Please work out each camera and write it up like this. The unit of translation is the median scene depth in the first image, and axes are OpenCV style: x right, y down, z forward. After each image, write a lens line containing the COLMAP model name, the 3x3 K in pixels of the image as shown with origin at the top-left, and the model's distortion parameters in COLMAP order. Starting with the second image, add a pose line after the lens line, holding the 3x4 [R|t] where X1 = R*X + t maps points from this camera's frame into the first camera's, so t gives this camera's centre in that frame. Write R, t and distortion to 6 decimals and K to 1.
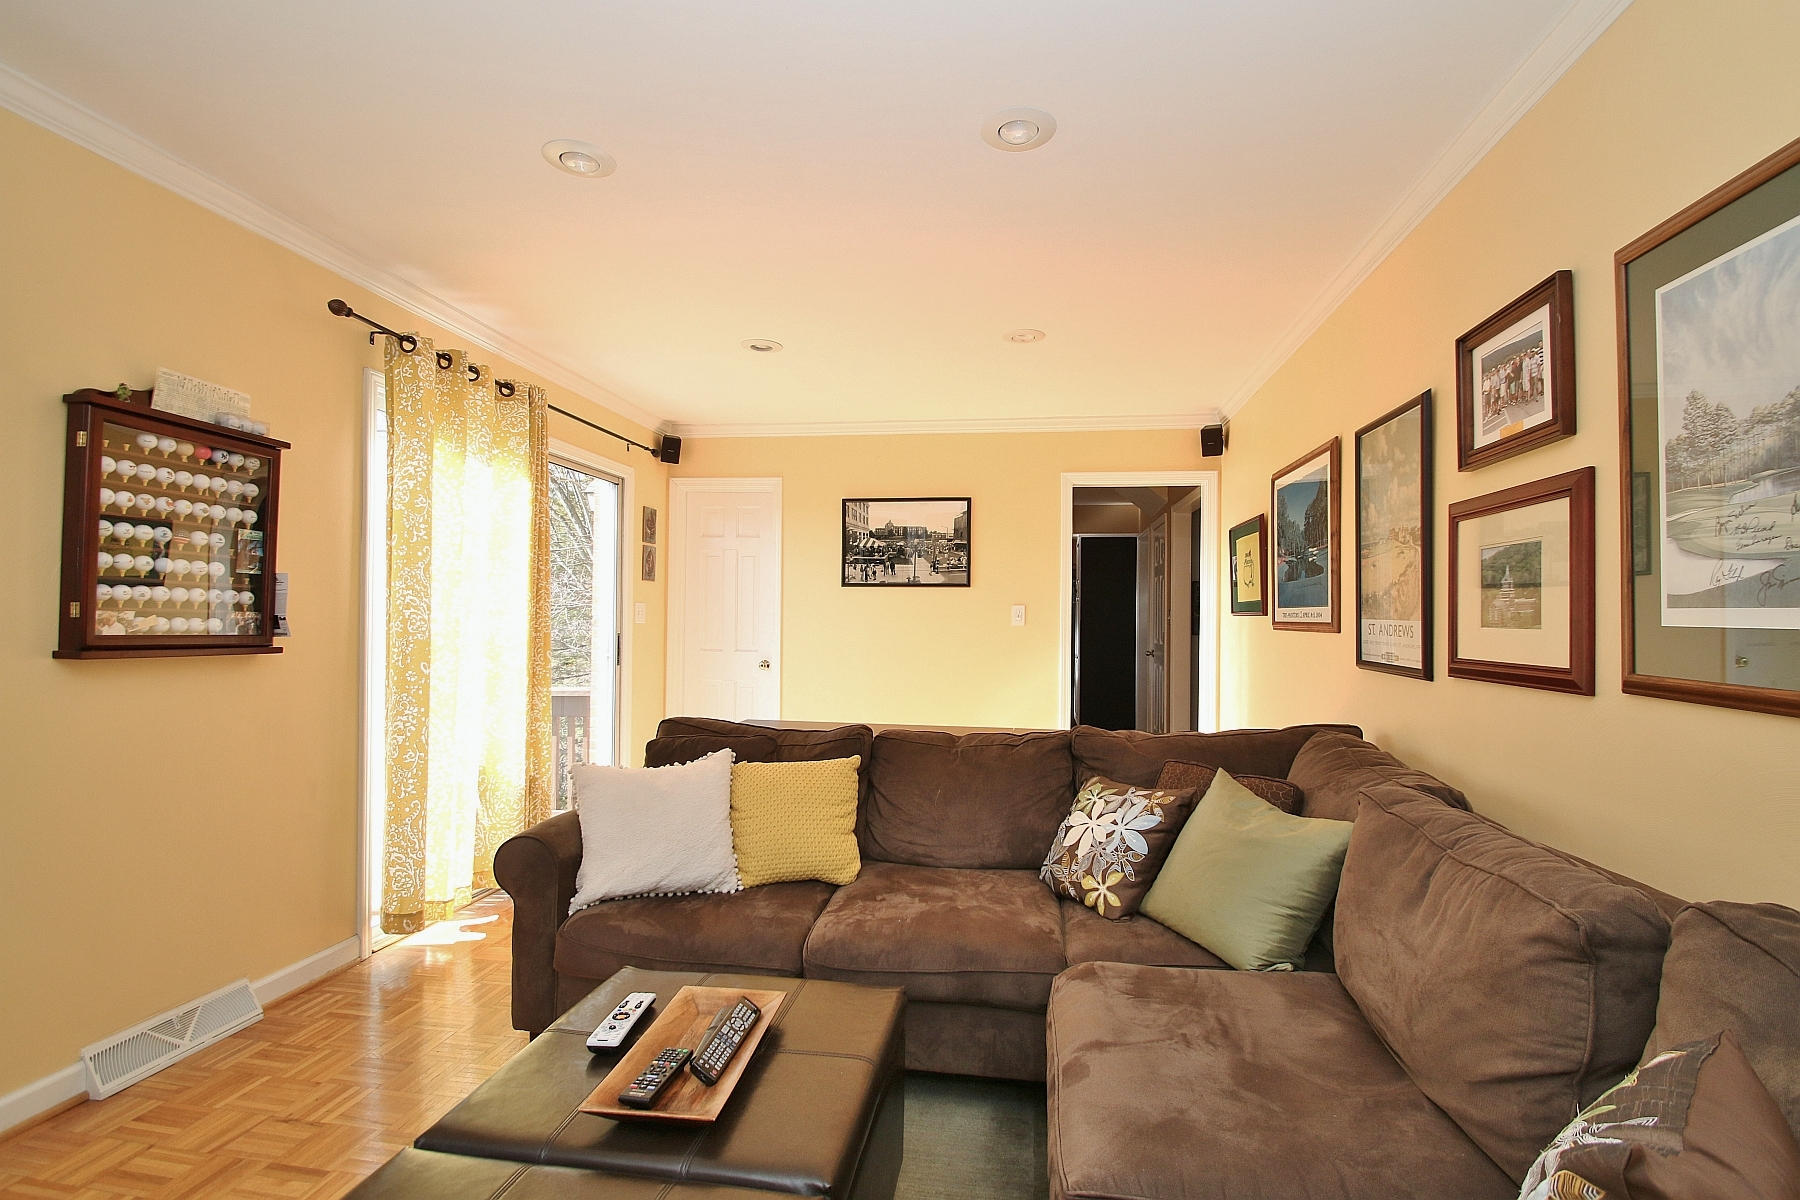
lens RADIAL K [[832.7, 0, 915.4], [0, 832.7, 606.7], [0, 0, 1]] dist [0.010906, -0.014636]
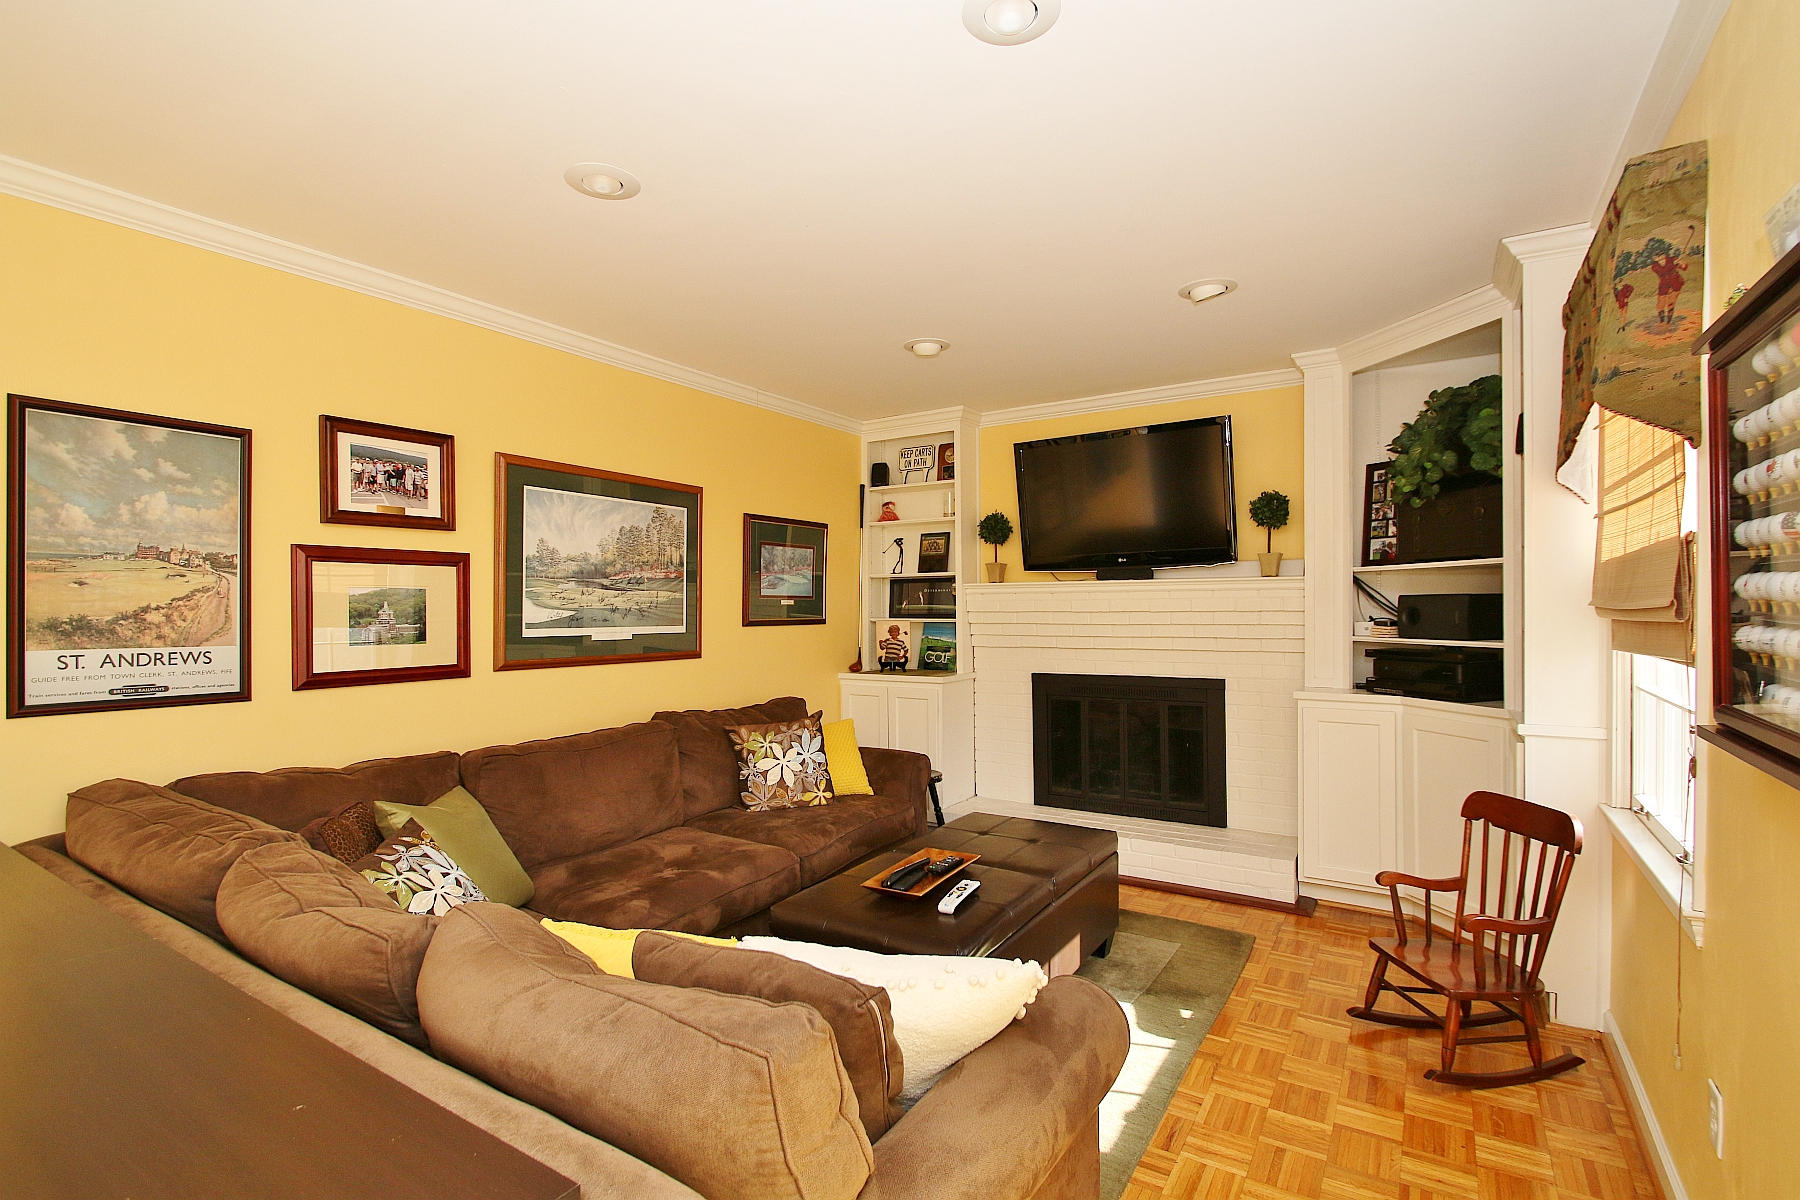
lens RADIAL K [[832.7, 0, 909.6], [0, 832.7, 606.6], [0, 0, 1]] dist [0.010906, -0.014636]
pose [[-0.917491, -0.003002, 0.397745, -0.780843], [-0.005847, 0.999965, -0.005940, -0.042231], [-0.397713, -0.007775, -0.917477, 2.189006]]
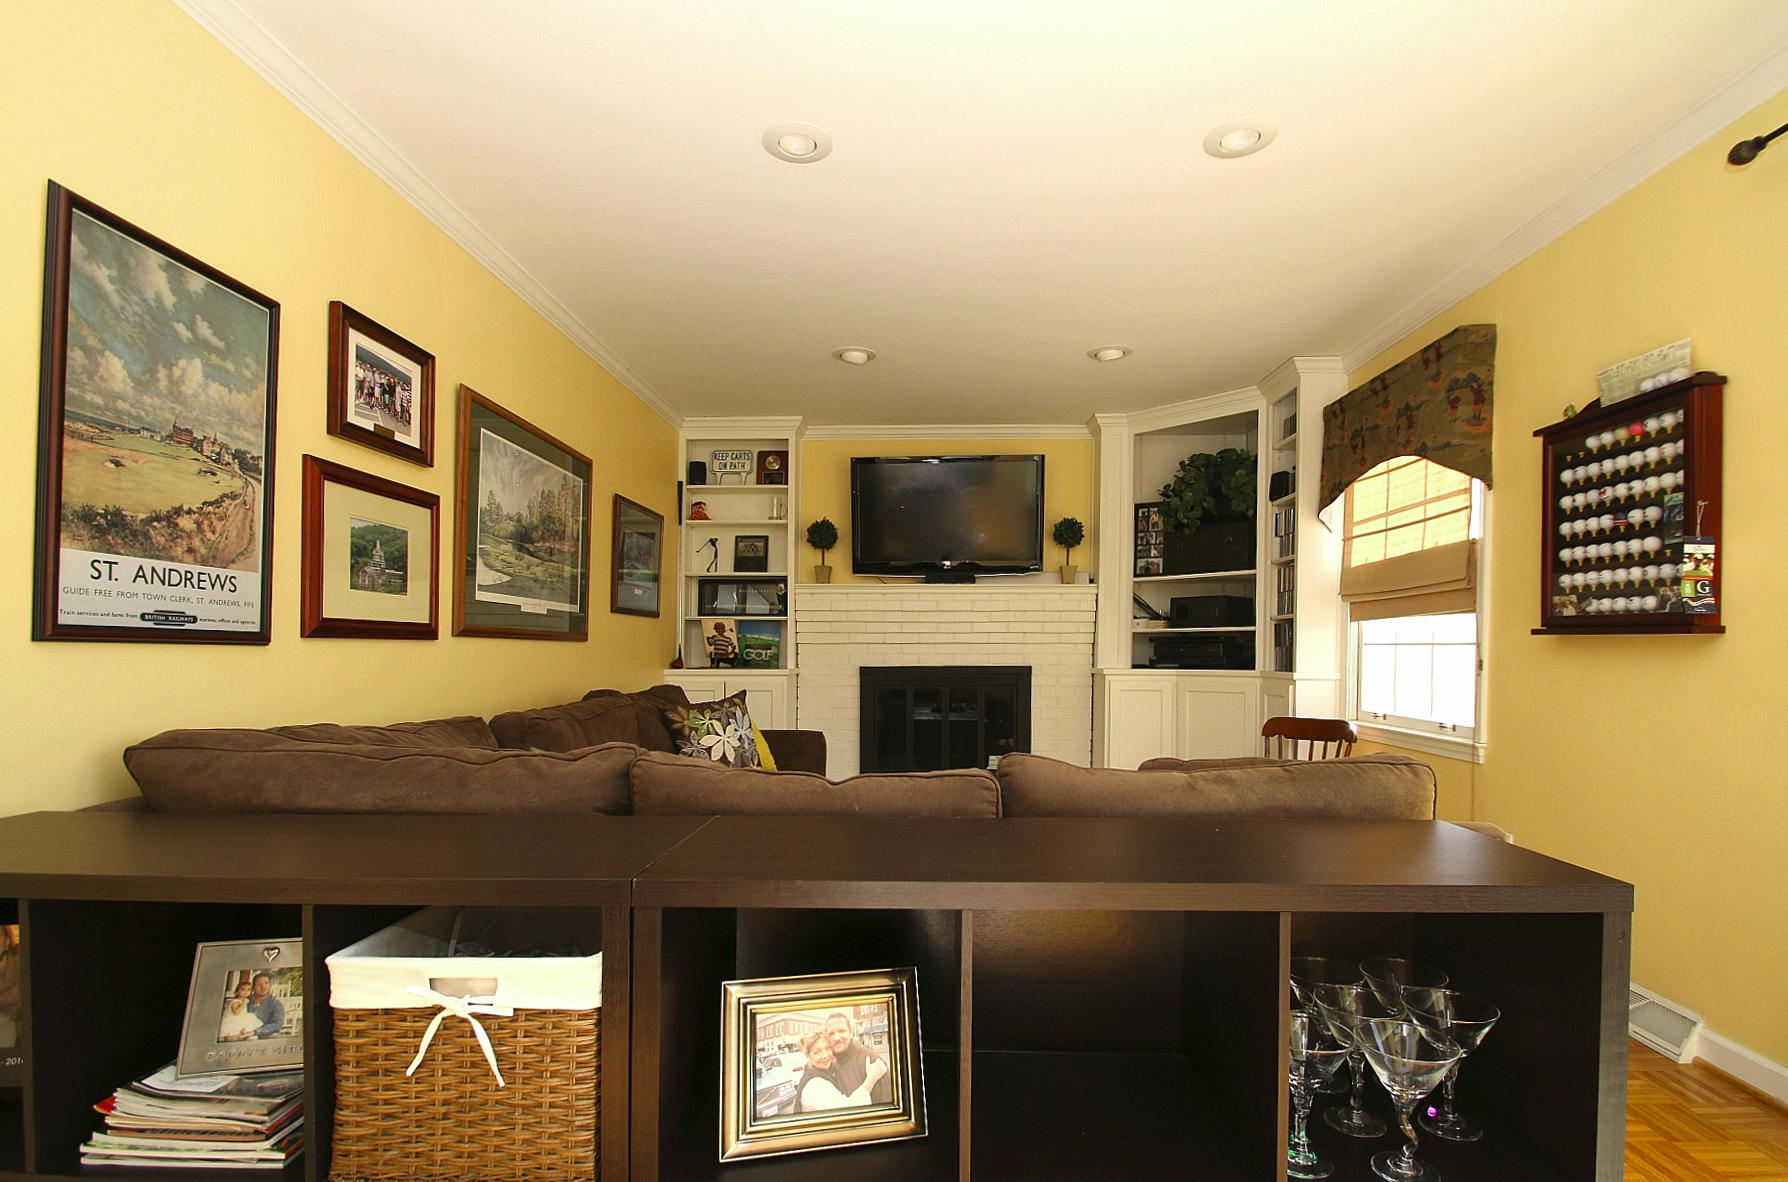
lens RADIAL K [[827.1, 0, 897.0], [0, 827.1, 644.8], [0, 0, 1]] dist [0.010906, -0.014636]
pose [[-0.994066, -0.017058, -0.107430, 0.100604], [-0.015389, 0.999748, -0.016339, 0.121525], [0.107682, -0.014588, -0.994078, 2.524451]]
